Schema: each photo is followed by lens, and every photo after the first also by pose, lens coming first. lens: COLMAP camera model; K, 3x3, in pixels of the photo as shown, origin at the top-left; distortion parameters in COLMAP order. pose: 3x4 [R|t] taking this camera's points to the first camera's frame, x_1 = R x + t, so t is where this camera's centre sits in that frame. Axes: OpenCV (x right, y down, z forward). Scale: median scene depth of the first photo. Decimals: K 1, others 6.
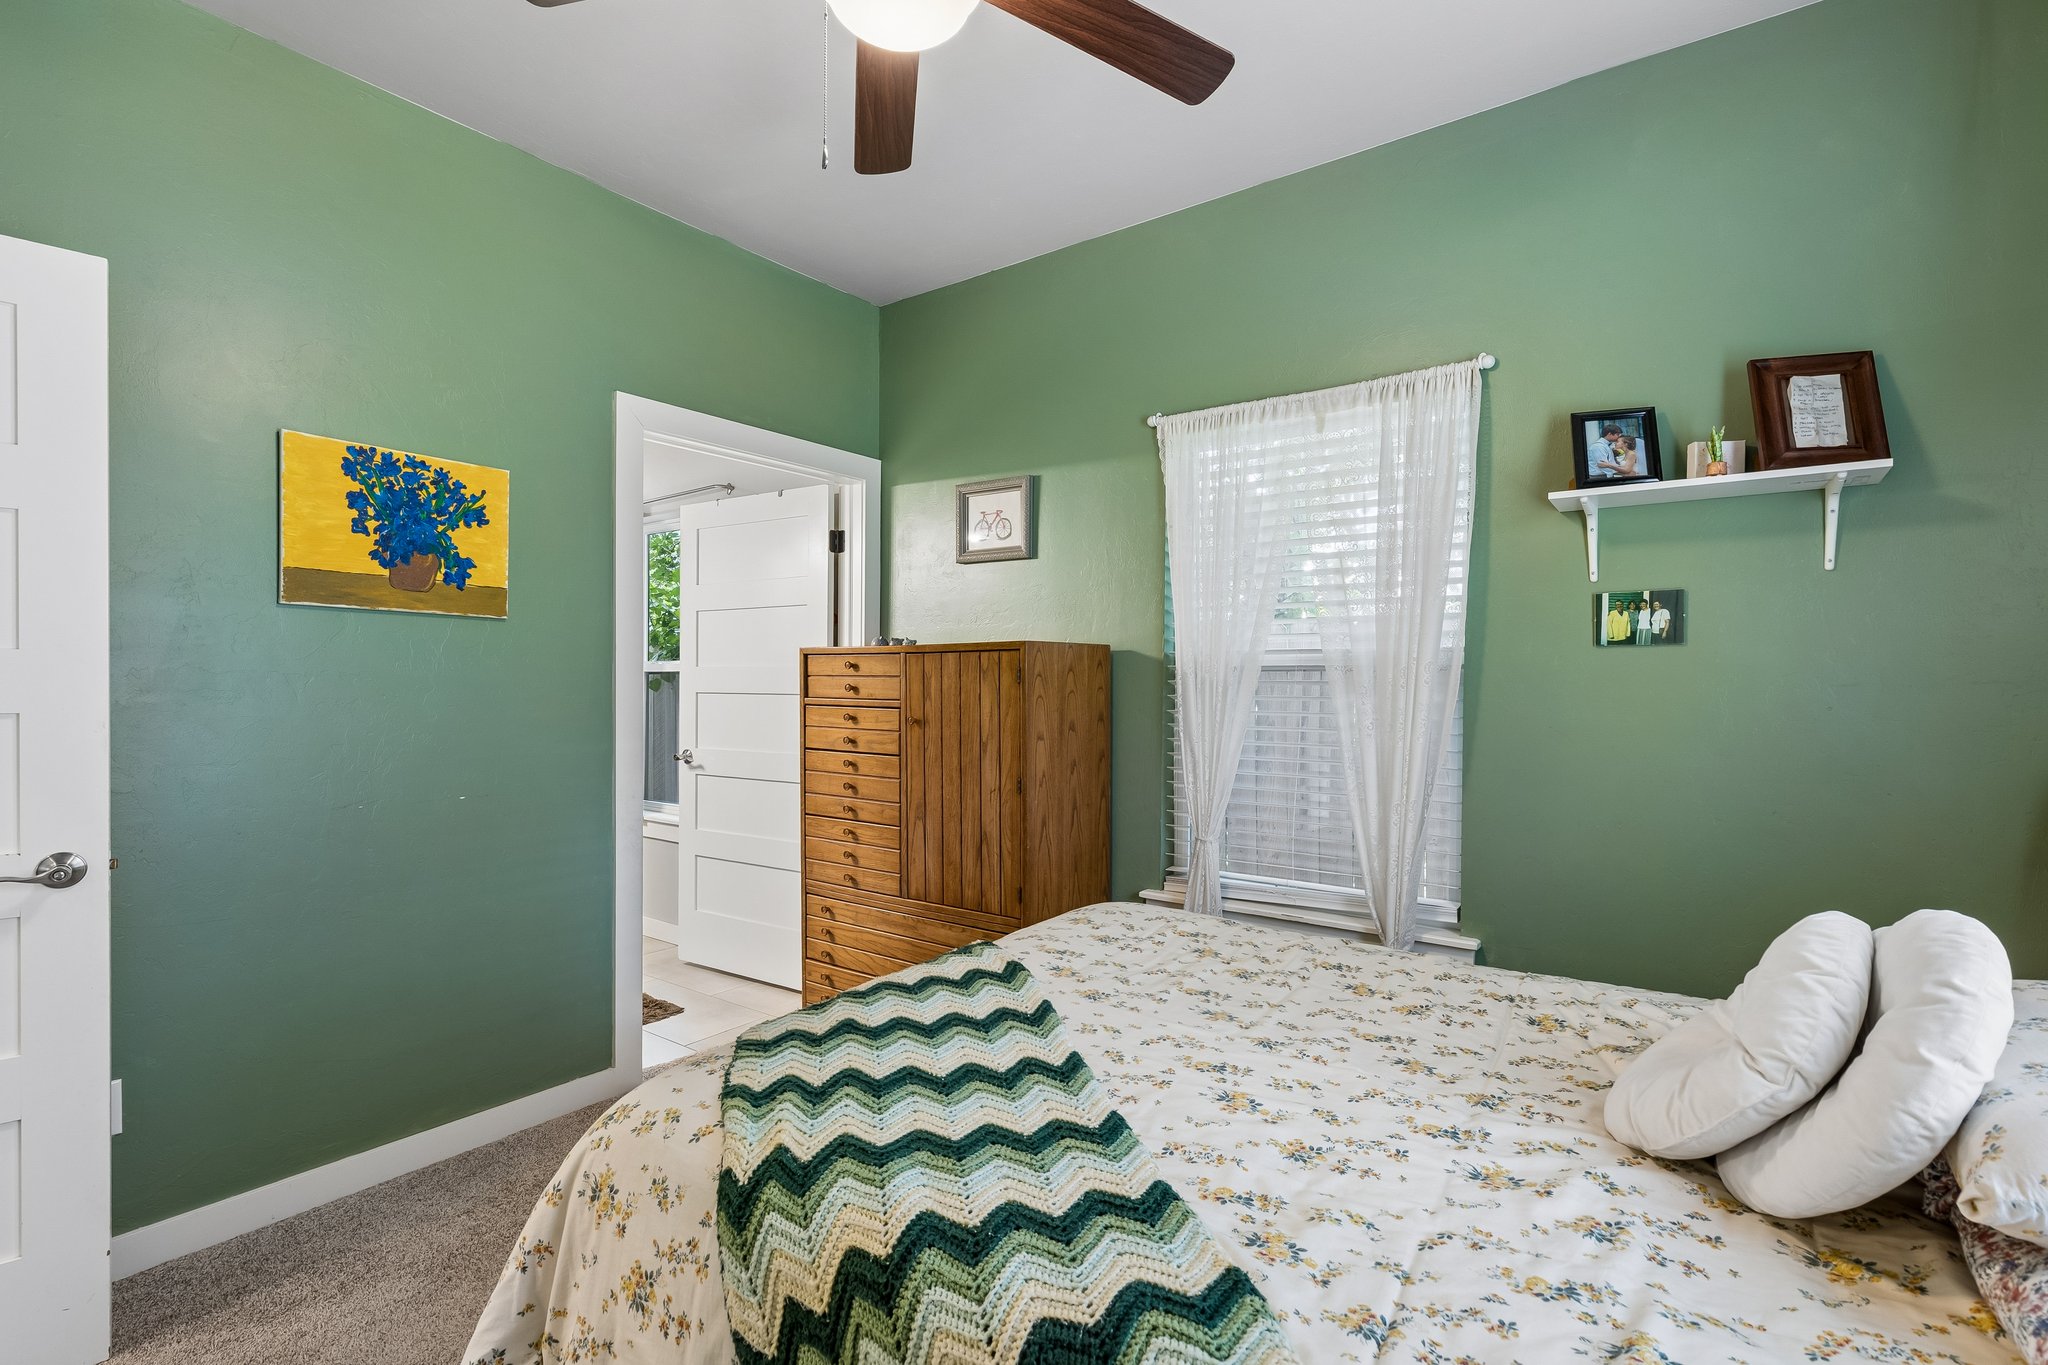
lens RADIAL K [[943.9, 0, 1023.1], [0, 943.9, 696.1], [0, 0, 1]] dist [0.012665, 0.000088]
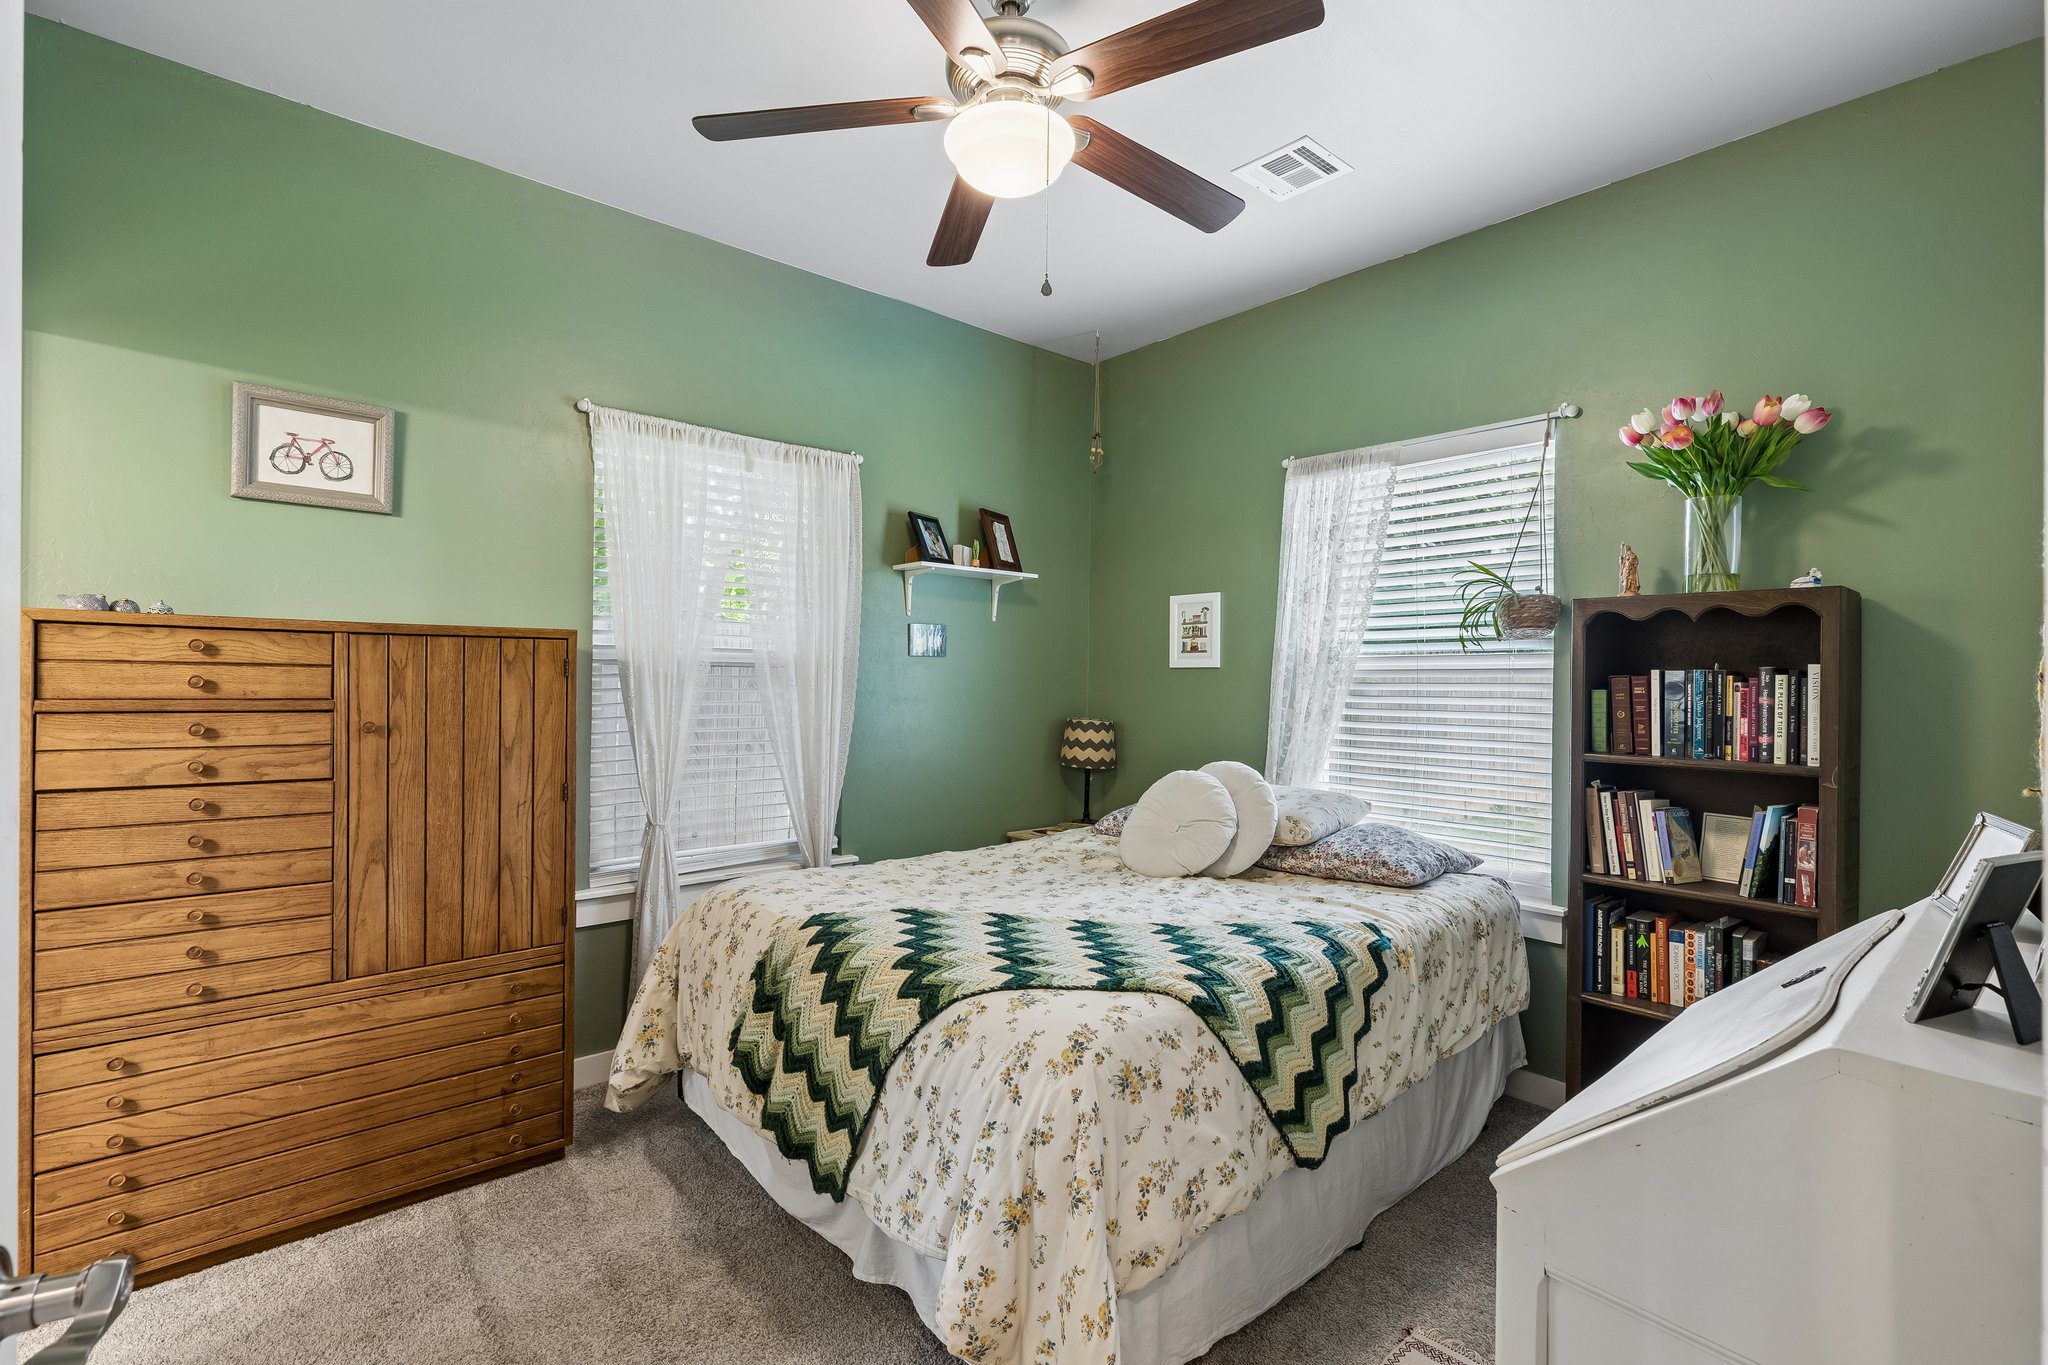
lens RADIAL K [[927.9, 0, 1022.2], [0, 927.9, 684.6], [0, 0, 1]] dist [0.010413, -0.000110]
pose [[0.224794, -0.006762, 0.974383, -0.728248], [0.006458, 0.999964, 0.005449, -0.008135], [-0.974385, 0.005067, 0.224830, 0.367040]]
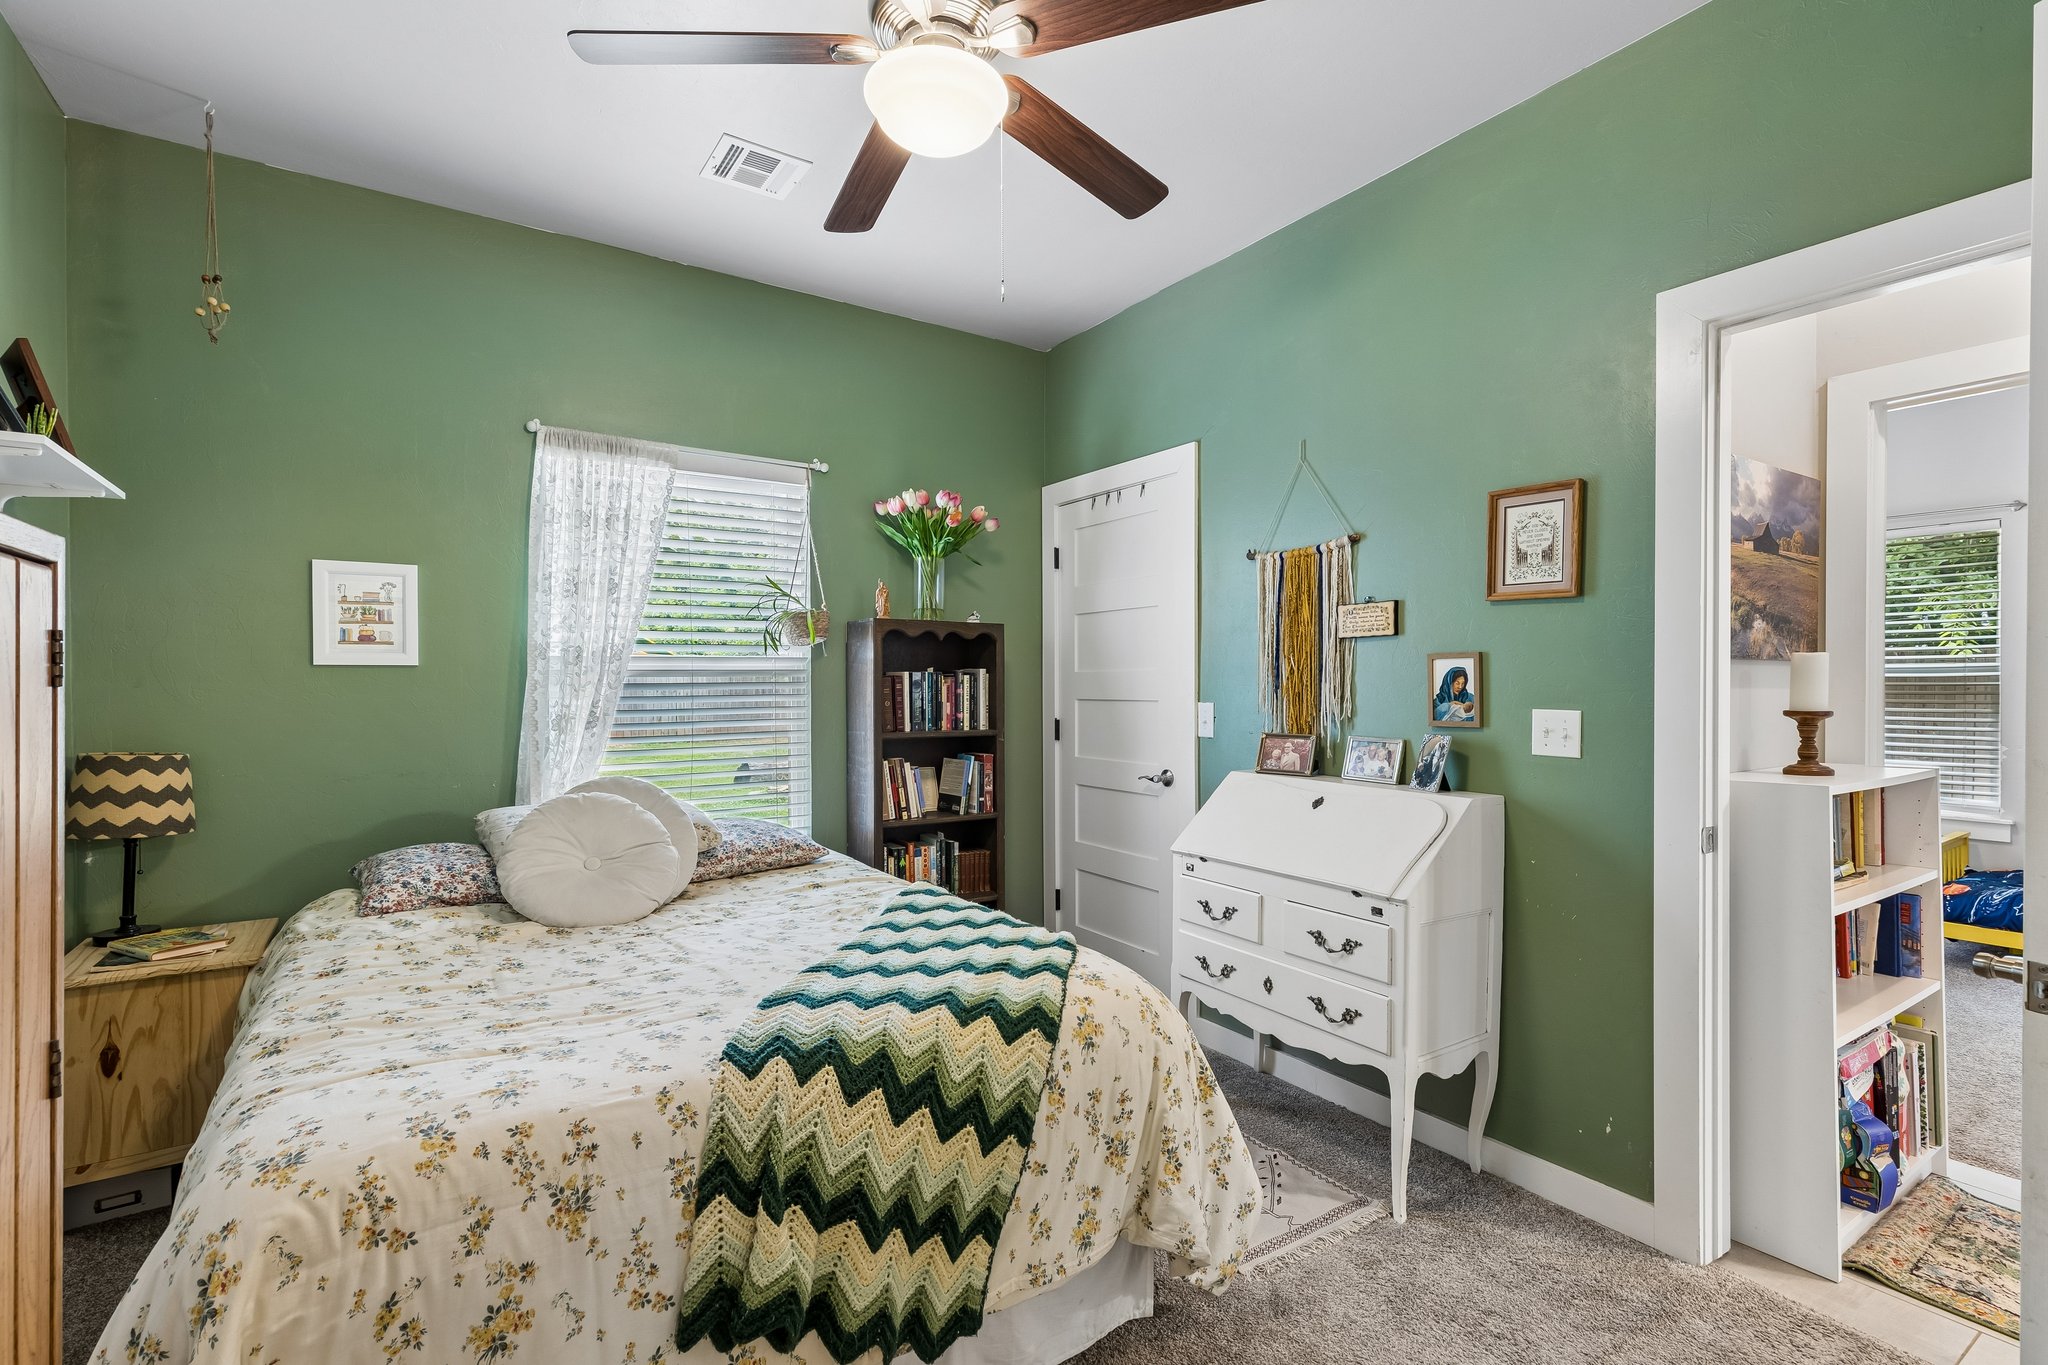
lens RADIAL K [[936.3, 0, 1037.6], [0, 936.3, 687.7], [0, 0, 1]] dist [-0.000976, -0.000395]
pose [[-0.938882, -0.003585, 0.344221, -0.348846], [0.004421, 0.999738, 0.022473, -0.019078], [-0.344212, 0.022621, -0.938620, 1.098067]]
